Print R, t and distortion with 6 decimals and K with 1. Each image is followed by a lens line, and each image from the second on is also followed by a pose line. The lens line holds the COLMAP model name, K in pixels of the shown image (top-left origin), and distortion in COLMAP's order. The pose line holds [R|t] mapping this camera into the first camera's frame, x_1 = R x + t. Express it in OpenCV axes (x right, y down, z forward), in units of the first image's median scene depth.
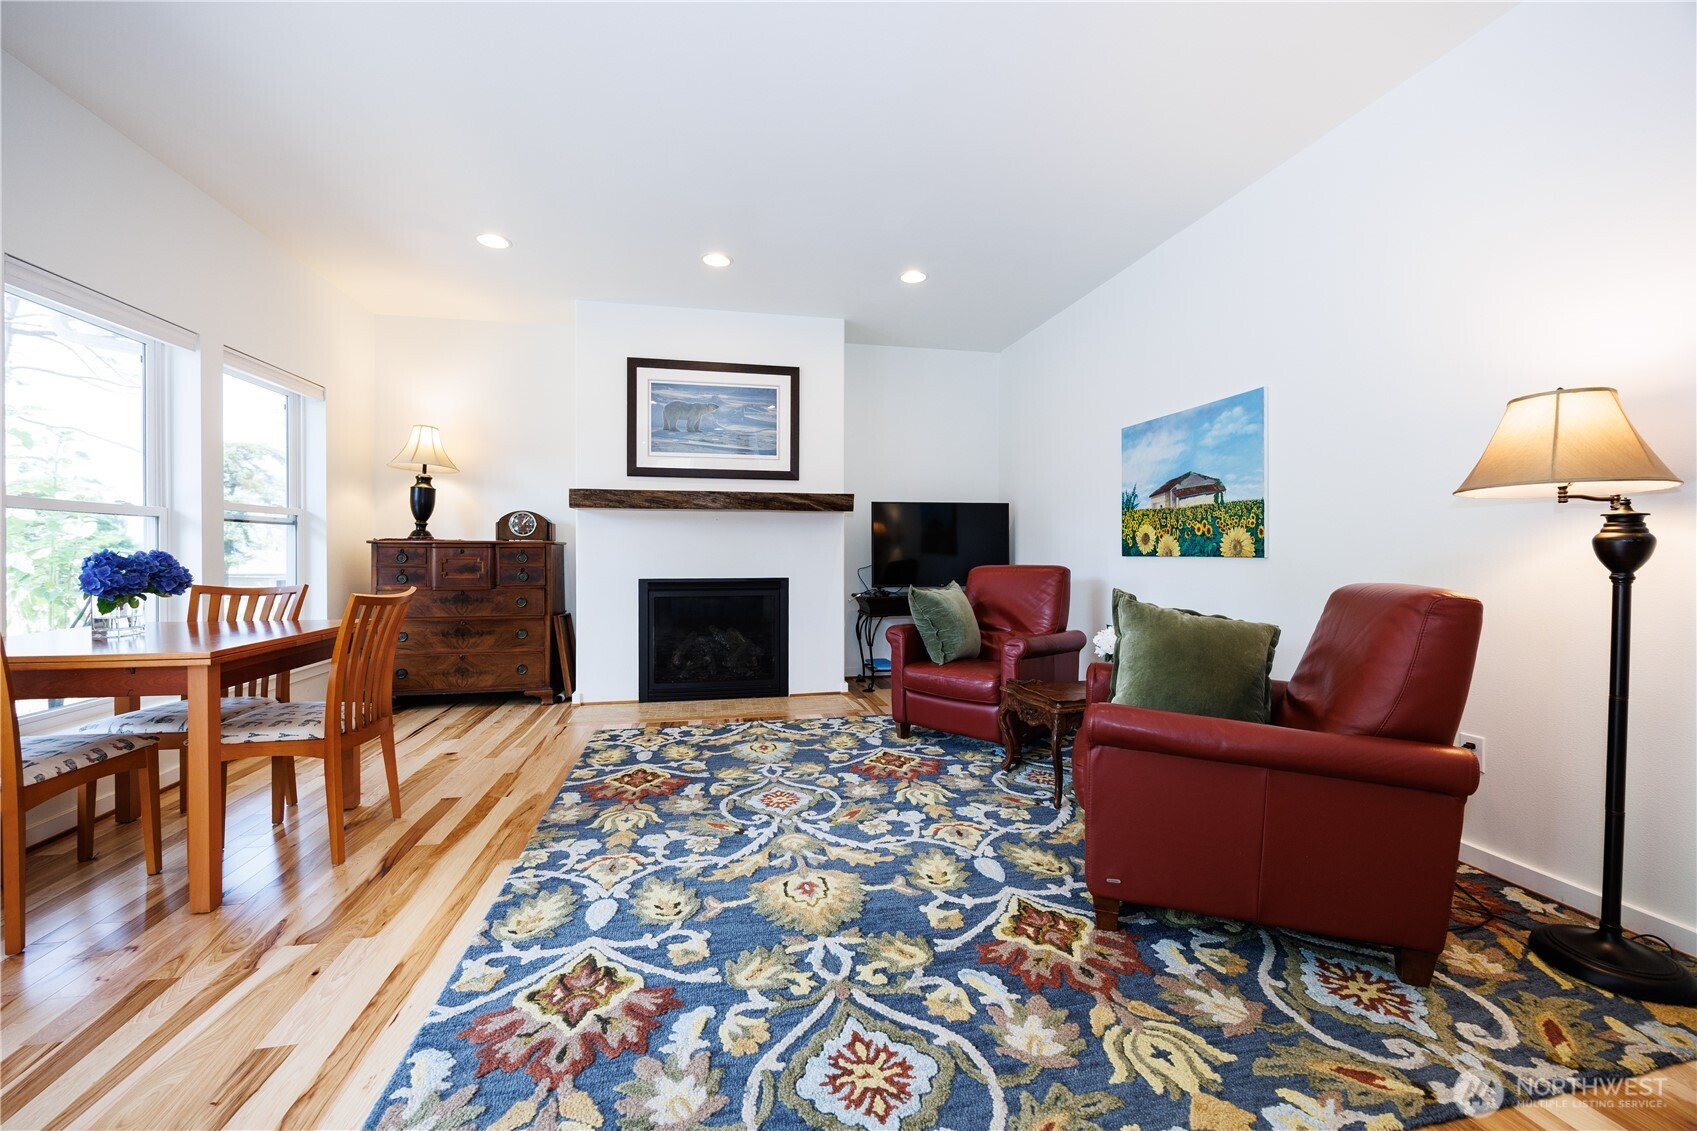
lens RADIAL K [[693.8, 0, 850.7], [0, 693.8, 553.7], [0, 0, 1]] dist [-0.004437, -0.000288]
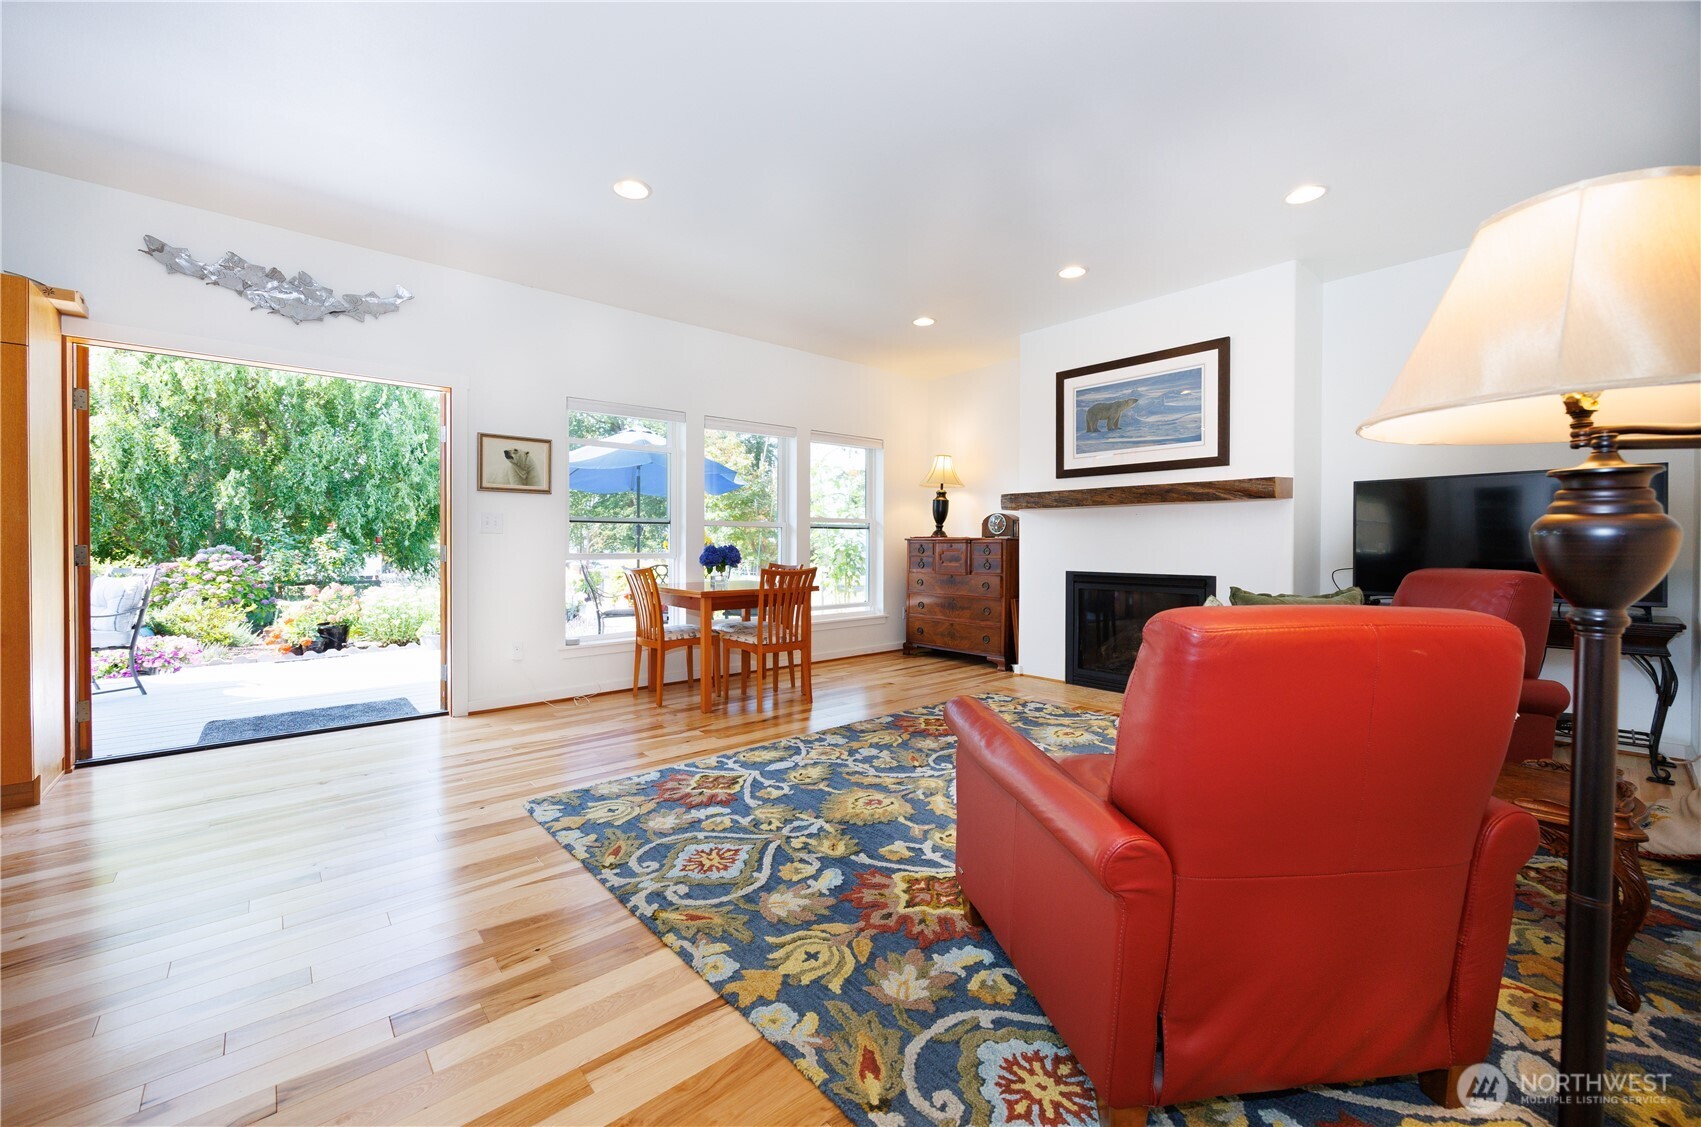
lens RADIAL K [[677.3, 0, 789.0], [0, 677.3, 544.3], [0, 0, 1]] dist [-0.000617, -0.000021]
pose [[0.435006, -0.000075, -0.900428, 0.790398], [-0.005270, 0.999983, -0.002629, -0.001910], [0.900412, 0.005889, 0.434998, 0.227648]]
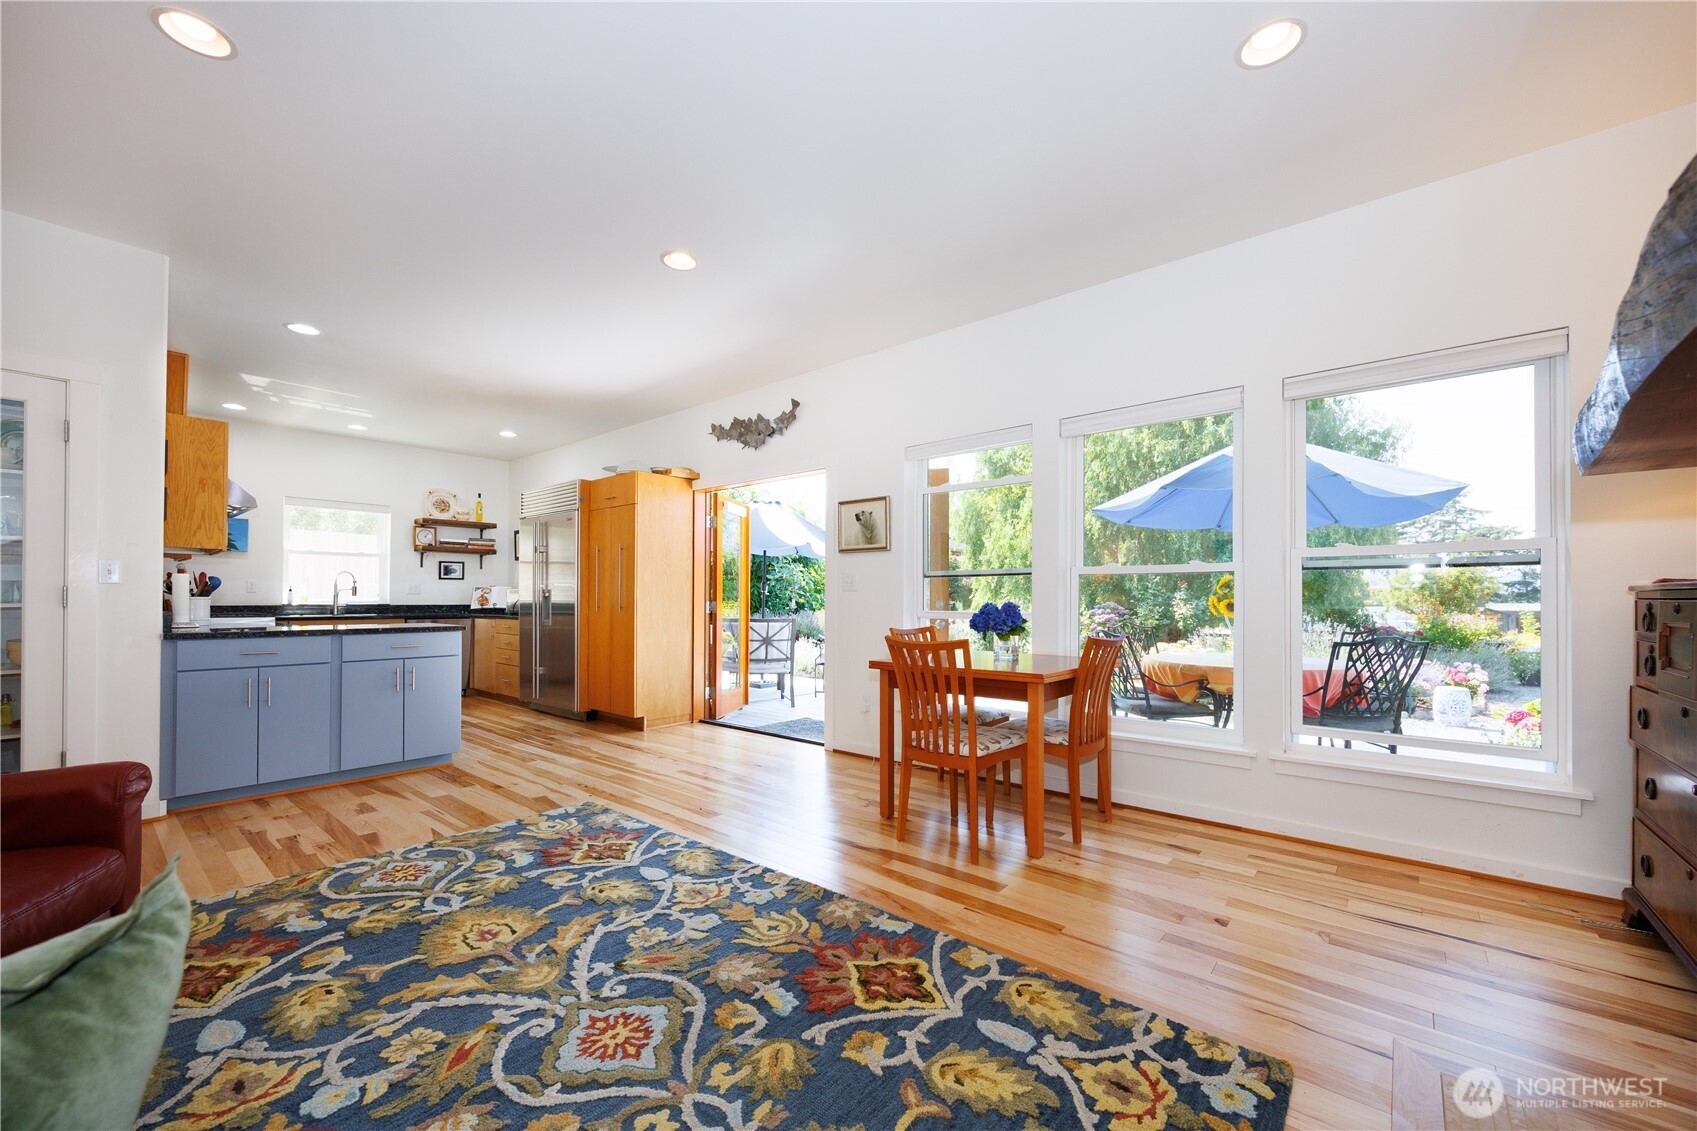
lens RADIAL K [[645.1, 0, 854.2], [0, 645.1, 595.5], [0, 0, 1]] dist [-0.002118, -0.000249]
pose [[-0.786184, -0.005246, -0.617970, 0.078145], [-0.004827, 0.999986, -0.002348, -0.013821], [0.617973, 0.001137, -0.786198, 1.603413]]
